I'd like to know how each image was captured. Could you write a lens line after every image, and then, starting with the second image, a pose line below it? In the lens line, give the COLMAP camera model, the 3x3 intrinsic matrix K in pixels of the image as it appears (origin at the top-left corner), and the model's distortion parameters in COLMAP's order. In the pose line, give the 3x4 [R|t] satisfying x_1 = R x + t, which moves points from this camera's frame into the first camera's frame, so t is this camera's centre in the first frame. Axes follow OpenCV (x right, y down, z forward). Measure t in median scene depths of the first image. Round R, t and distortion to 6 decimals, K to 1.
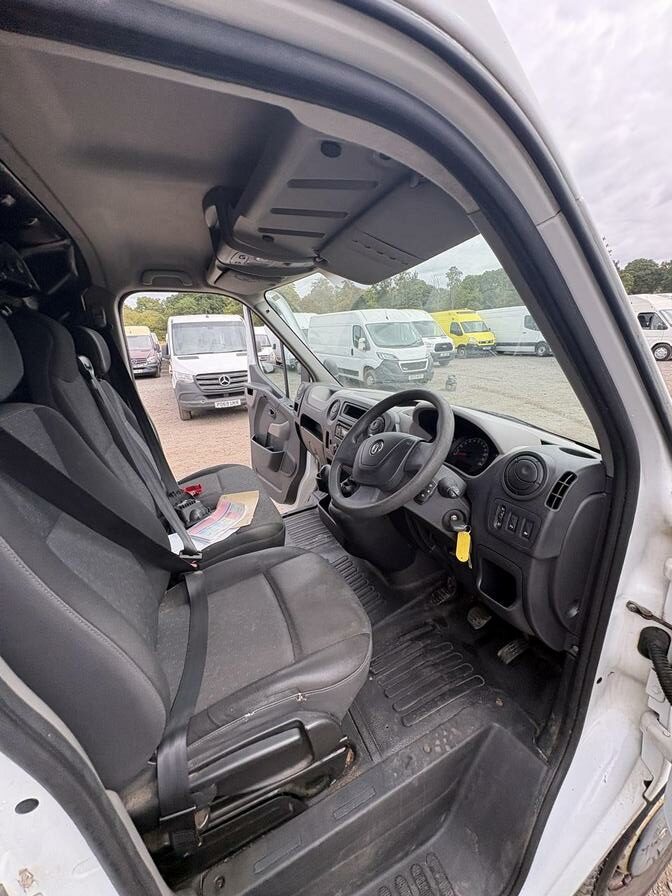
lens RADIAL K [[355.0, 0, 334.4], [0, 355.0, 444.3], [0, 0, 1]] dist [-0.001180, 0.000391]
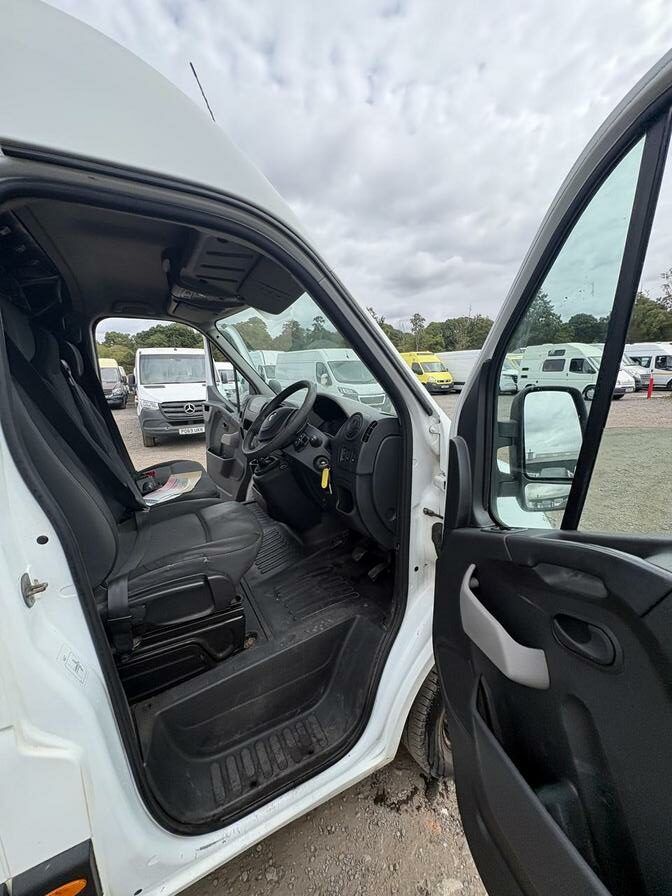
lens RADIAL K [[354.5, 0, 335.4], [0, 354.5, 446.1], [0, 0, 1]] dist [0.001983, 0.000113]
pose [[0.996490, 0.005974, 0.083496, 0.164253], [0.002409, 0.994991, -0.099938, 0.178187], [-0.083674, 0.099788, 0.991484, -0.314231]]
